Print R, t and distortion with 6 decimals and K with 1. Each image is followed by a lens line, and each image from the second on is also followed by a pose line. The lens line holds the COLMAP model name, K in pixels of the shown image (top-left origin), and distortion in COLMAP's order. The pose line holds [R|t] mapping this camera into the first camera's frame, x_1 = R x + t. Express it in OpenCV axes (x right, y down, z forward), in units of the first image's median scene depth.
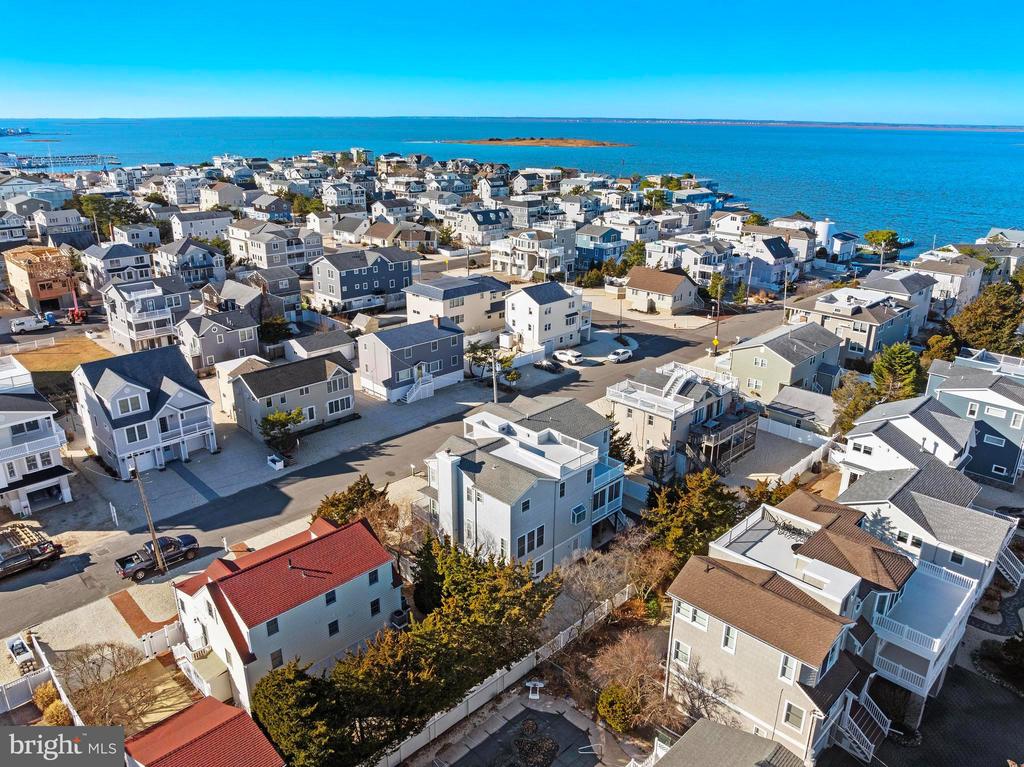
lens RADIAL K [[719.0, 0, 509.4], [0, 719.0, 382.6], [0, 0, 1]] dist [-0.042401, 0.005369]
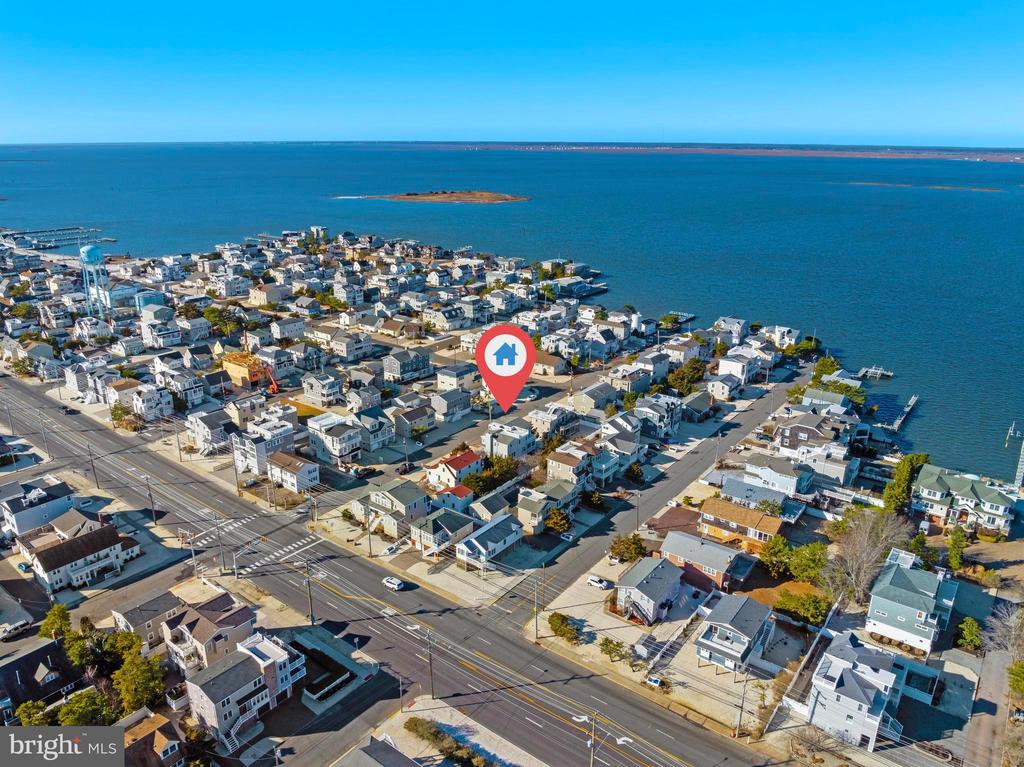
lens RADIAL K [[719.0, 0, 509.4], [0, 719.0, 382.6], [0, 0, 1]] dist [-0.042401, 0.005369]
pose [[0.990887, -0.044117, 0.127267, -0.182578], [0.047275, 0.998642, -0.021897, -0.032349], [-0.126128, 0.027714, 0.991627, -1.122152]]
